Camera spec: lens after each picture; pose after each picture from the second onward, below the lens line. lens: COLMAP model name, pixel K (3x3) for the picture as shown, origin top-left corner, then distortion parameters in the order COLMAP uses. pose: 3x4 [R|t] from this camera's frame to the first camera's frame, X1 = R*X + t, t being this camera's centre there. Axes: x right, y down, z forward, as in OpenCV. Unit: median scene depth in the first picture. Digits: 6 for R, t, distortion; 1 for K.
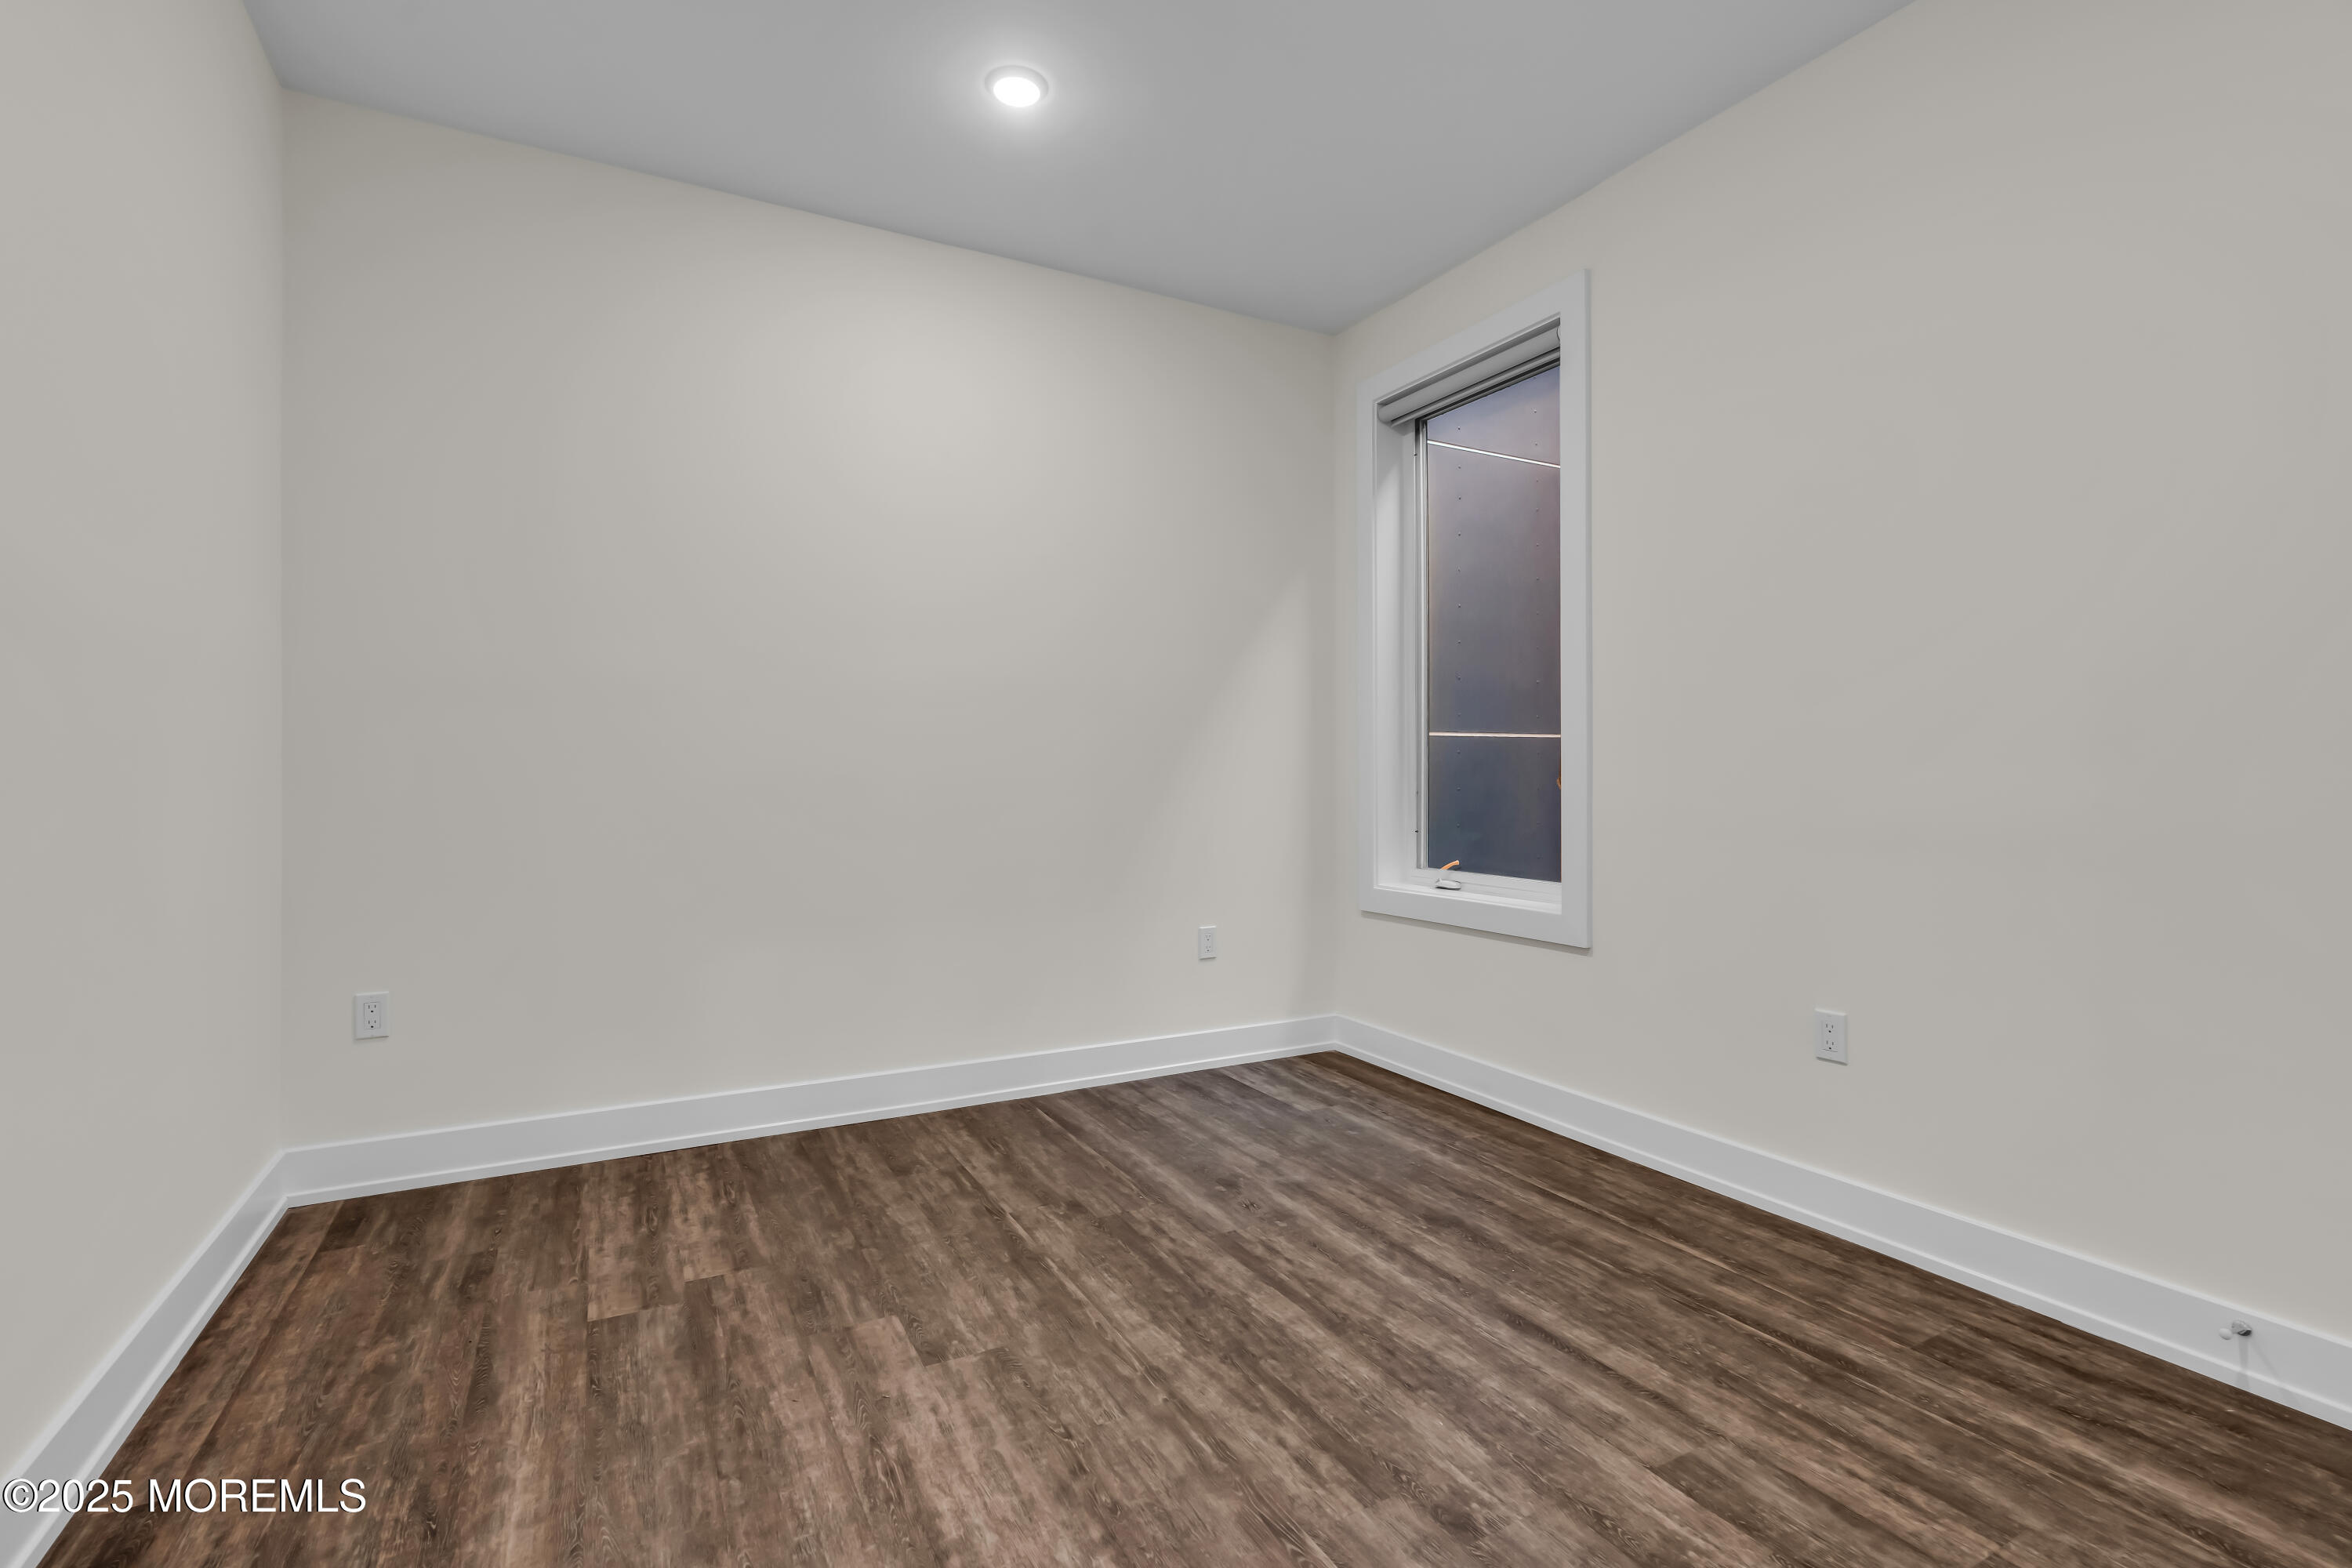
lens RADIAL K [[1060.7, 0, 1180.1], [0, 1060.7, 795.1], [0, 0, 1]] dist [0.001983, 0.000469]
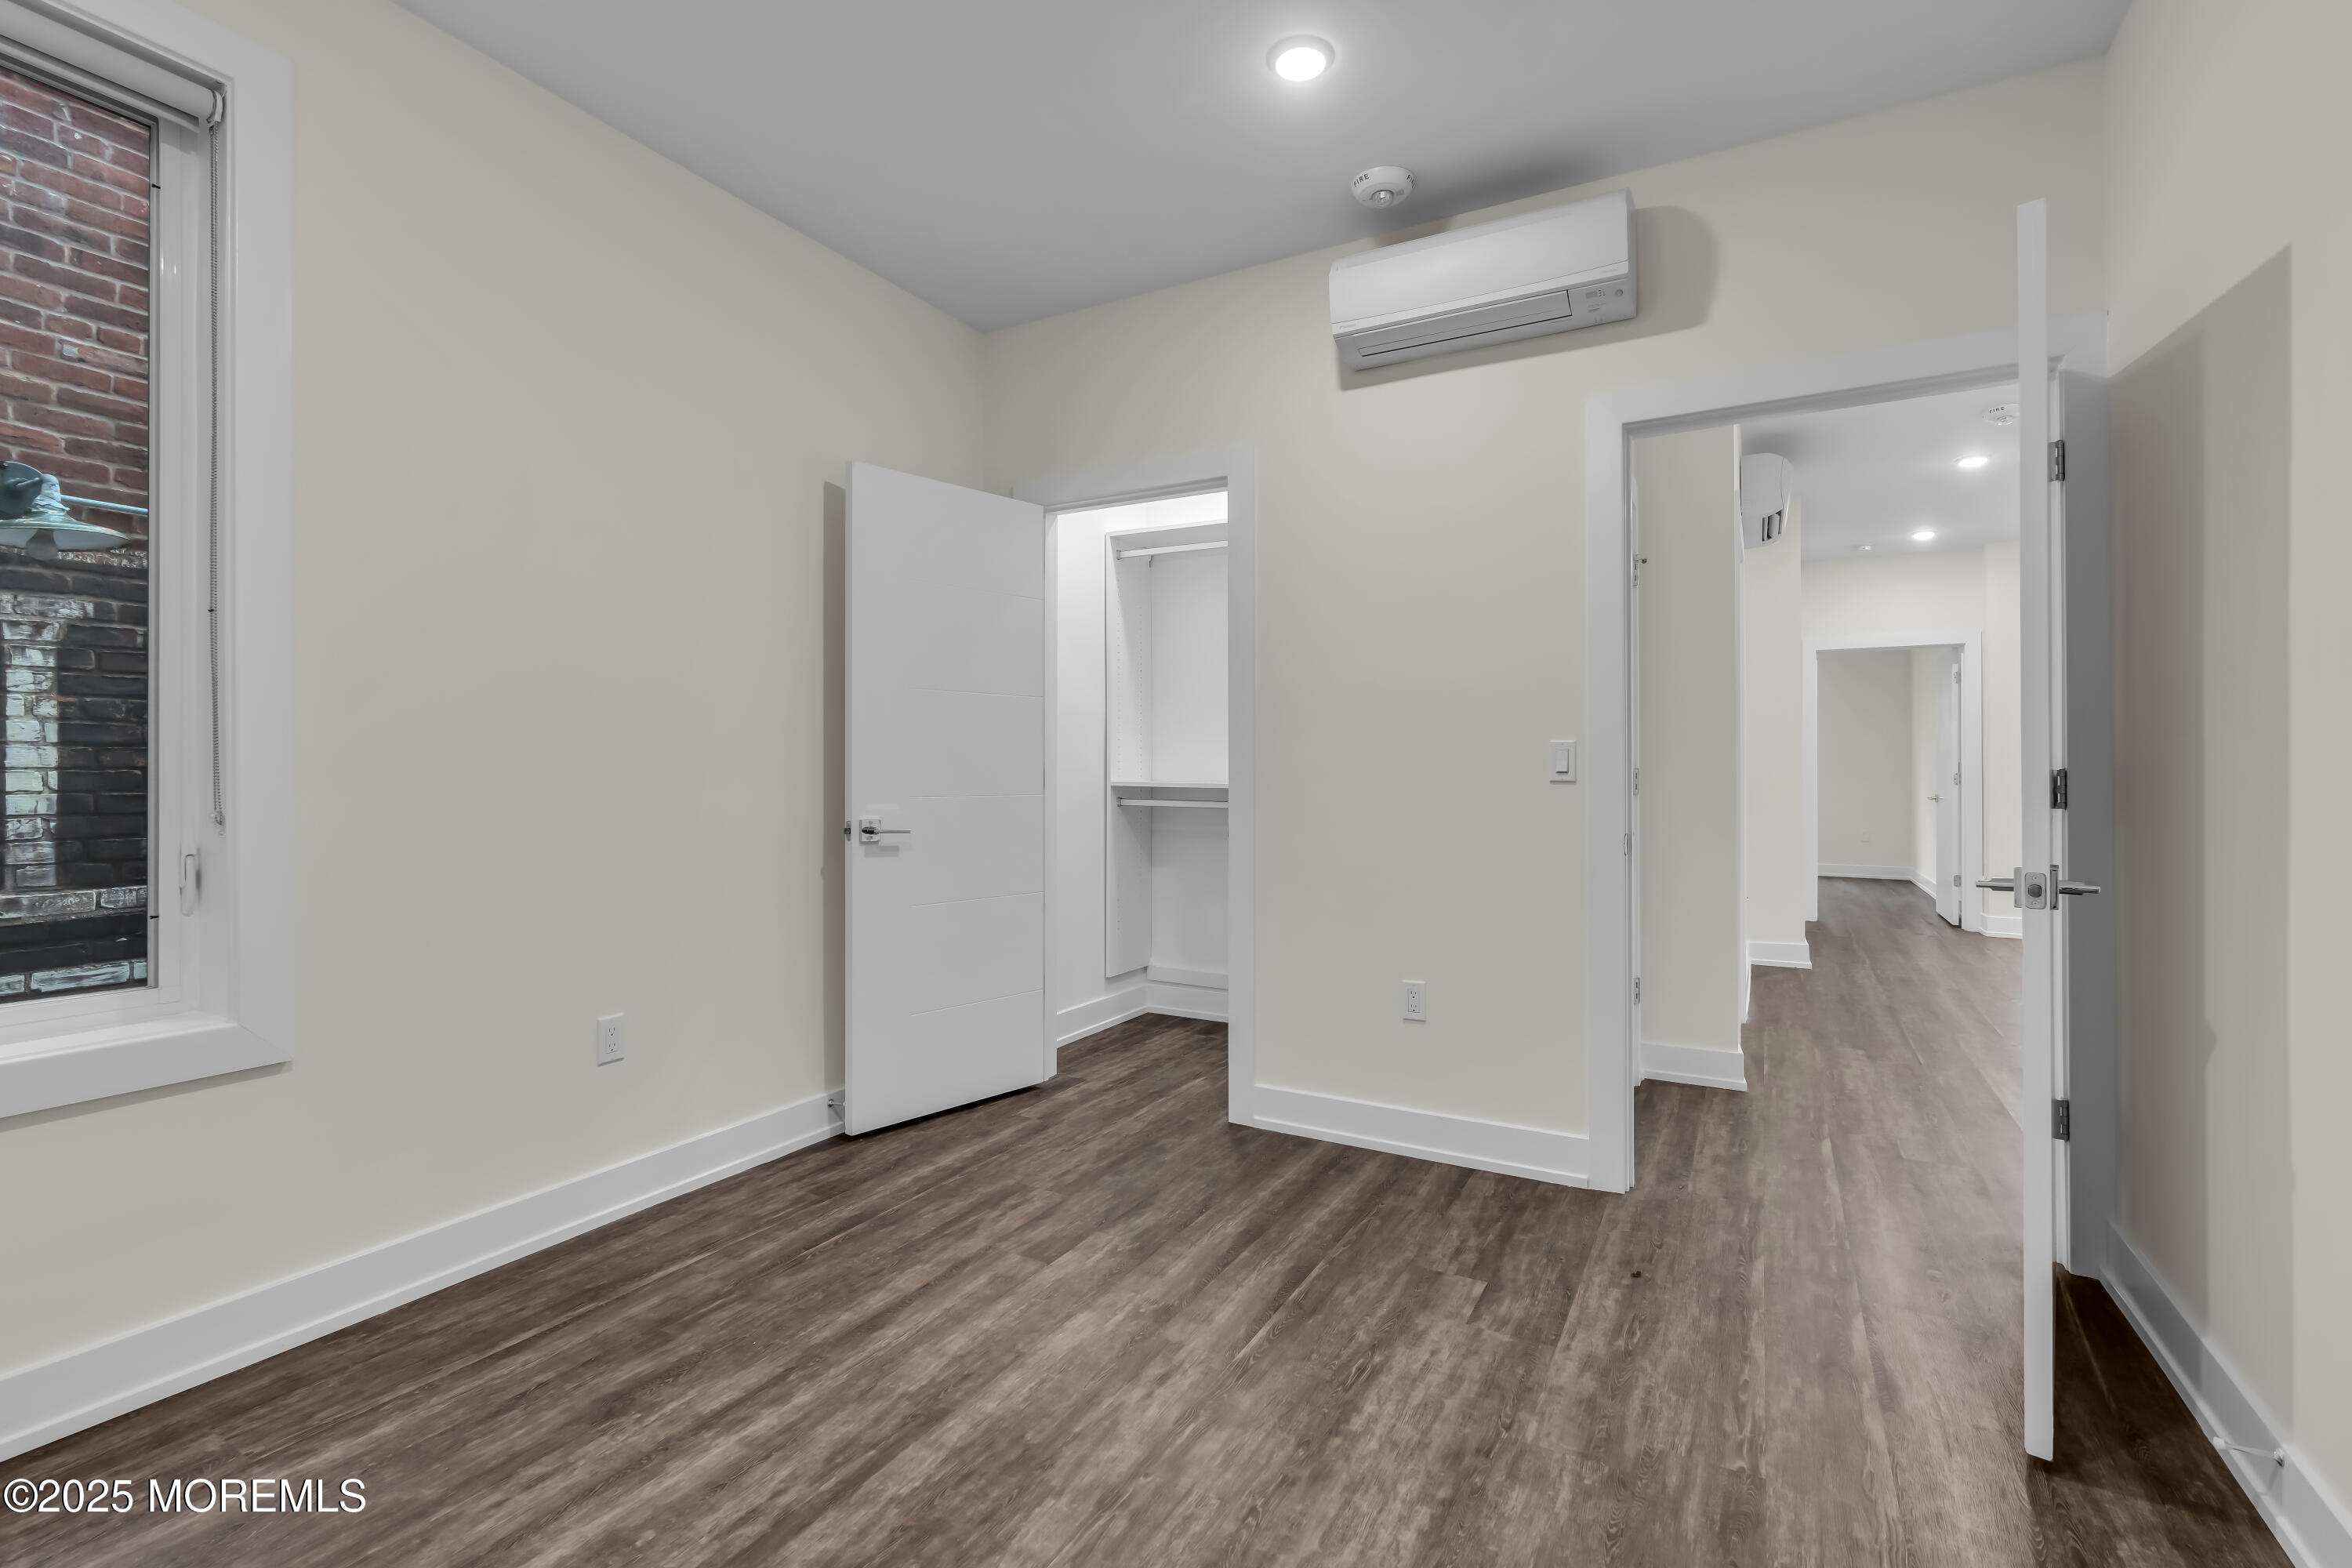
lens RADIAL K [[1060.7, 0, 1178.5], [0, 1060.7, 767.5], [0, 0, 1]] dist [0.001983, 0.000469]
pose [[-0.535215, 0.004701, 0.844703, -0.740531], [0.016142, 0.999859, 0.004663, -0.052132], [-0.844562, 0.016131, -0.535215, 1.321181]]
